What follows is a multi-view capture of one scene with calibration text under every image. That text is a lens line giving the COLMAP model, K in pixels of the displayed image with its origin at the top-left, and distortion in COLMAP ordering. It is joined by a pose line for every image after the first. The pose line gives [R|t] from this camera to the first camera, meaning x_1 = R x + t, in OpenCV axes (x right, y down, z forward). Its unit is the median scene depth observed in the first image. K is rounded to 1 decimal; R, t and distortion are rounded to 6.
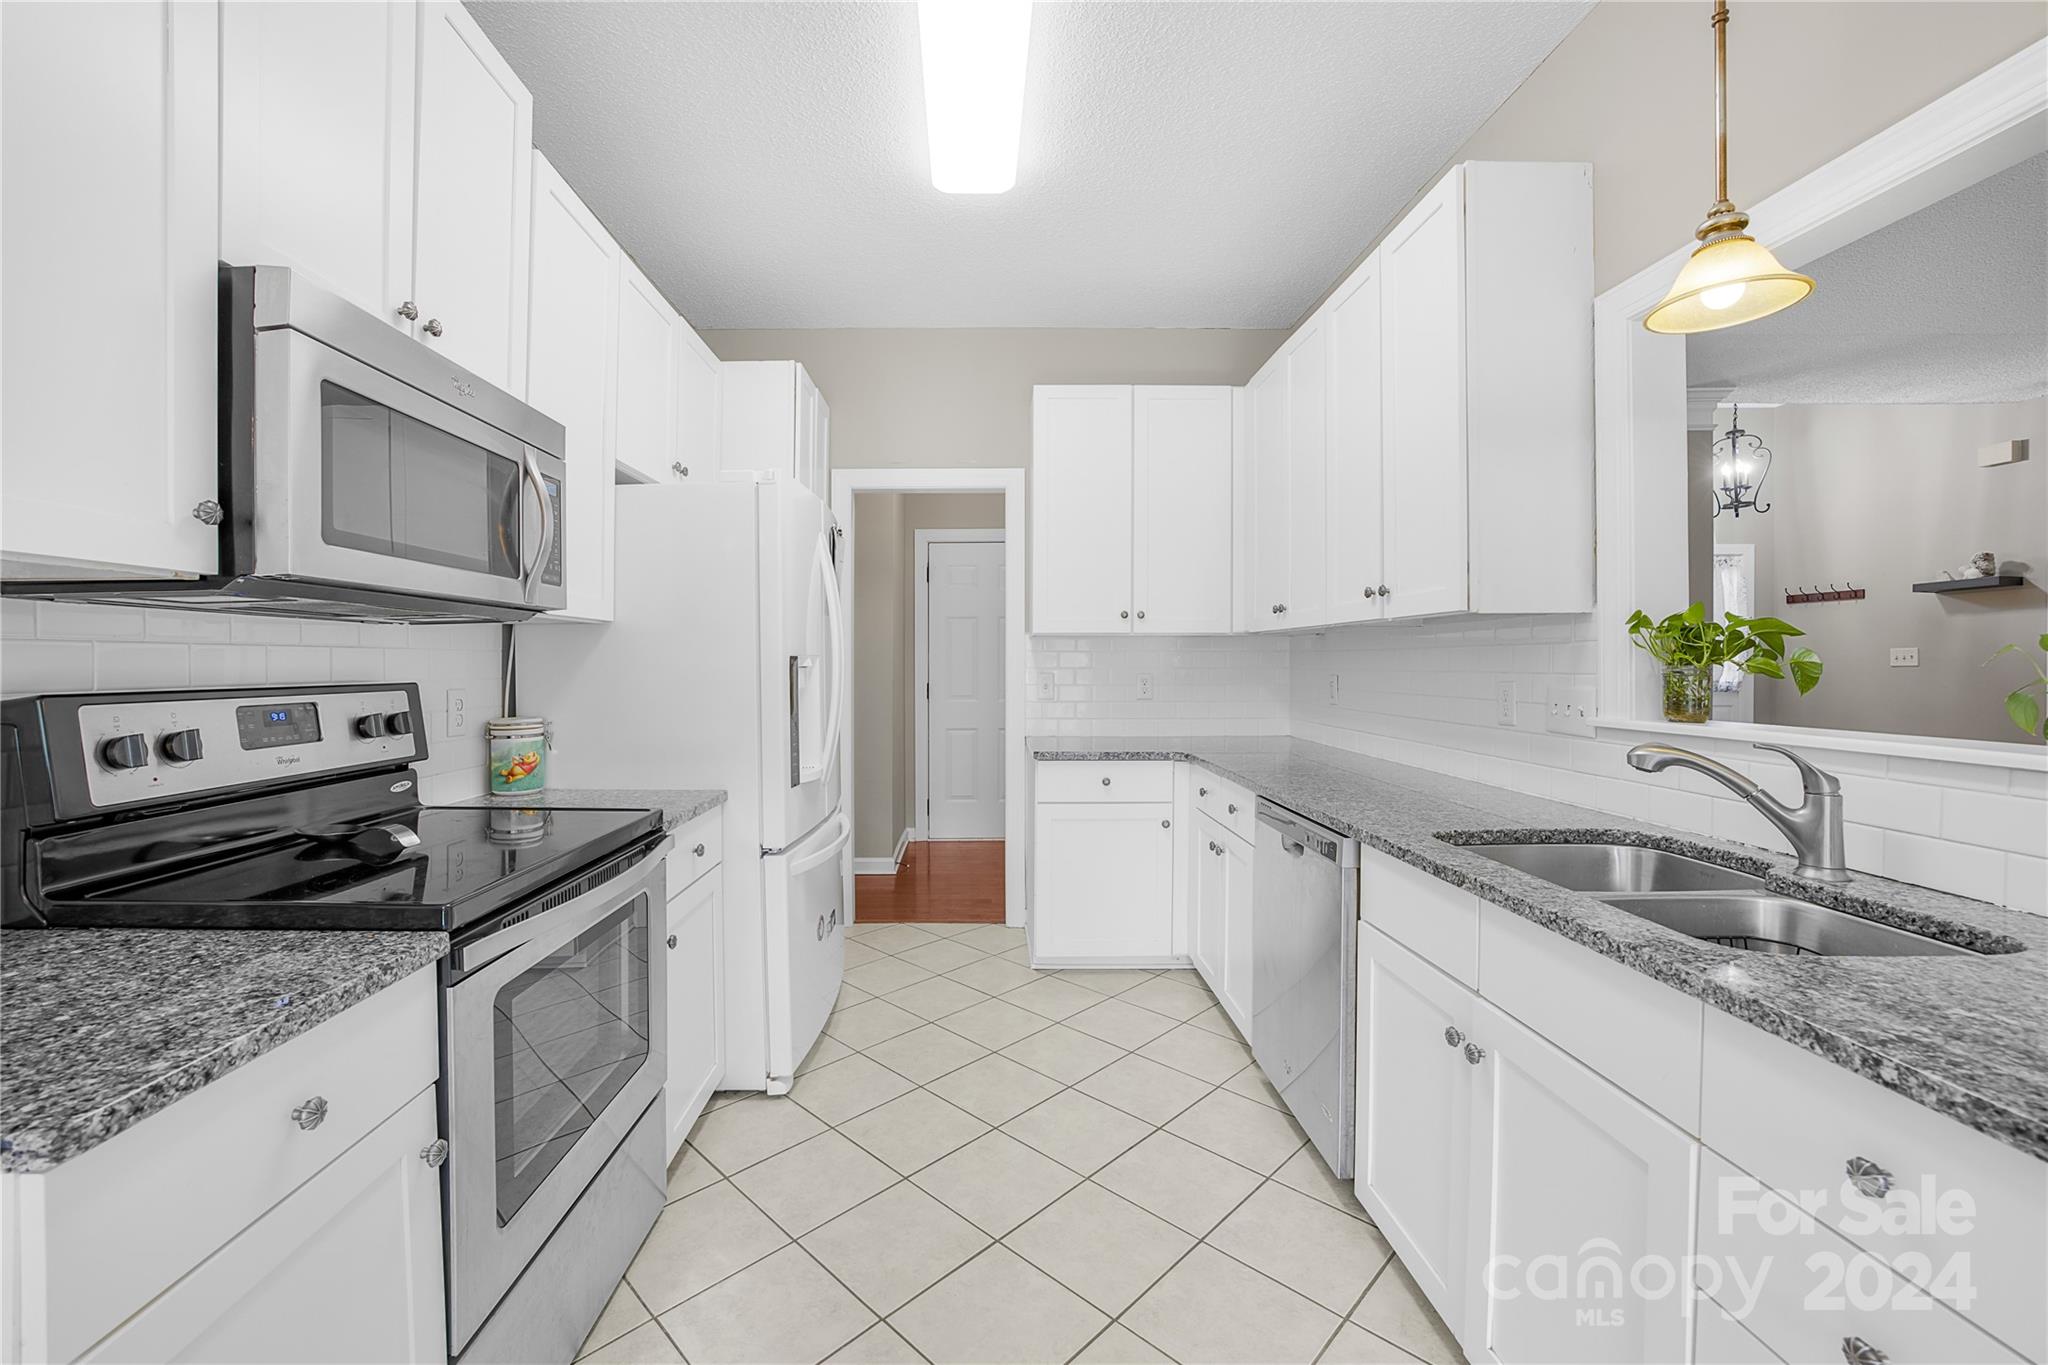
lens RADIAL K [[833.0, 0, 1032.0], [0, 833.0, 679.7], [0, 0, 1]] dist [-0.046835, 0.012482]
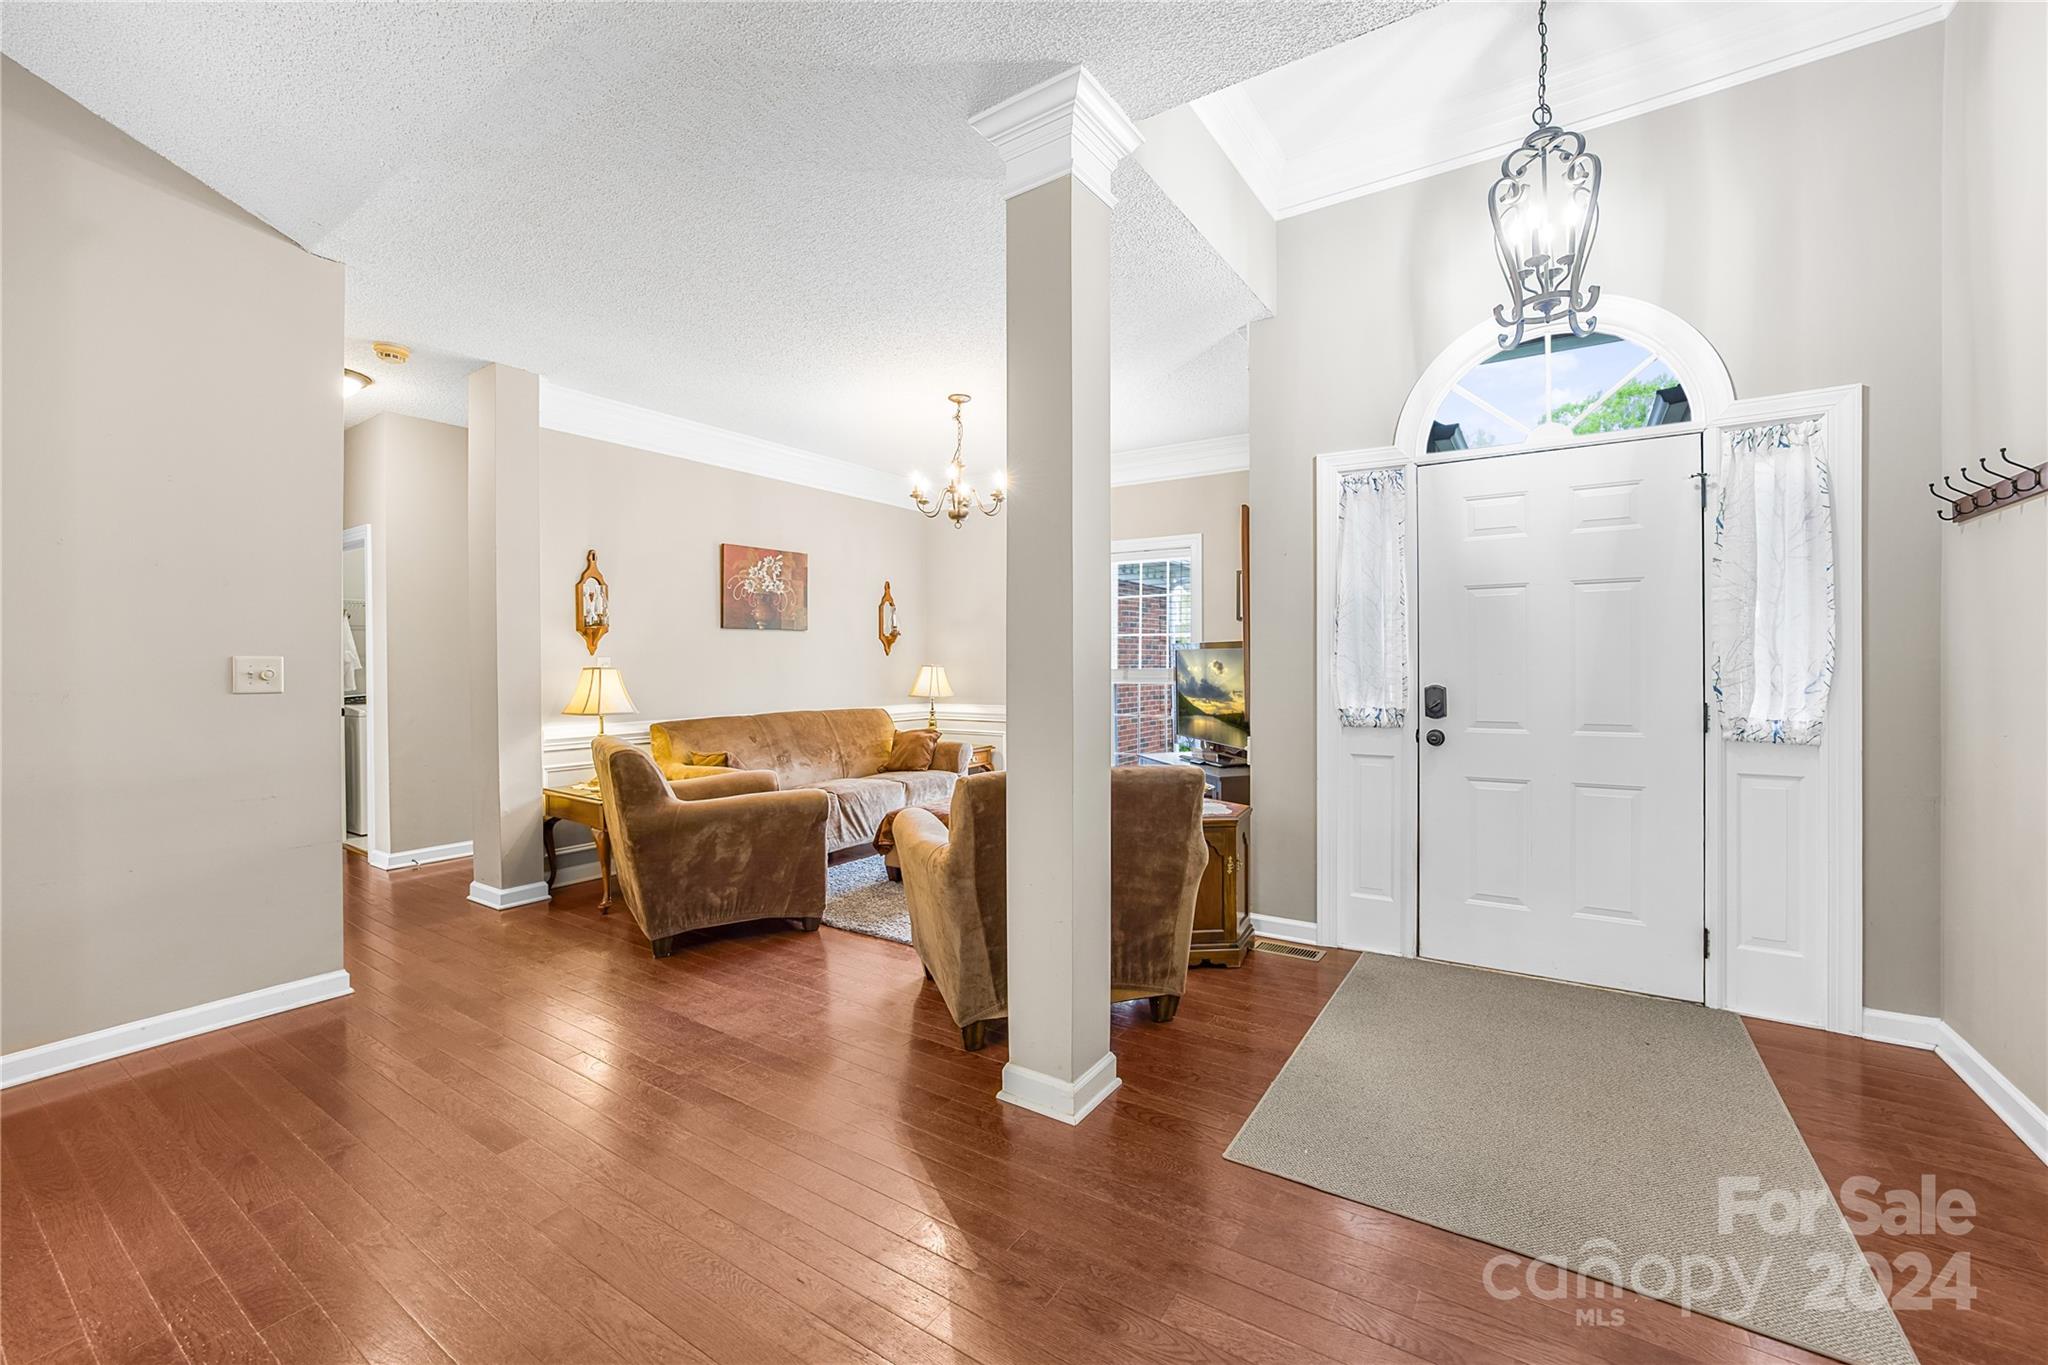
lens RADIAL K [[816.1, 0, 1040.7], [0, 816.1, 666.6], [0, 0, 1]] dist [-0.042493, 0.012738]
pose [[0.821557, 0.005418, -0.570101, 1.809502], [-0.012362, 0.999889, -0.008312, -0.039243], [0.569993, 0.013876, 0.821533, 1.021375]]
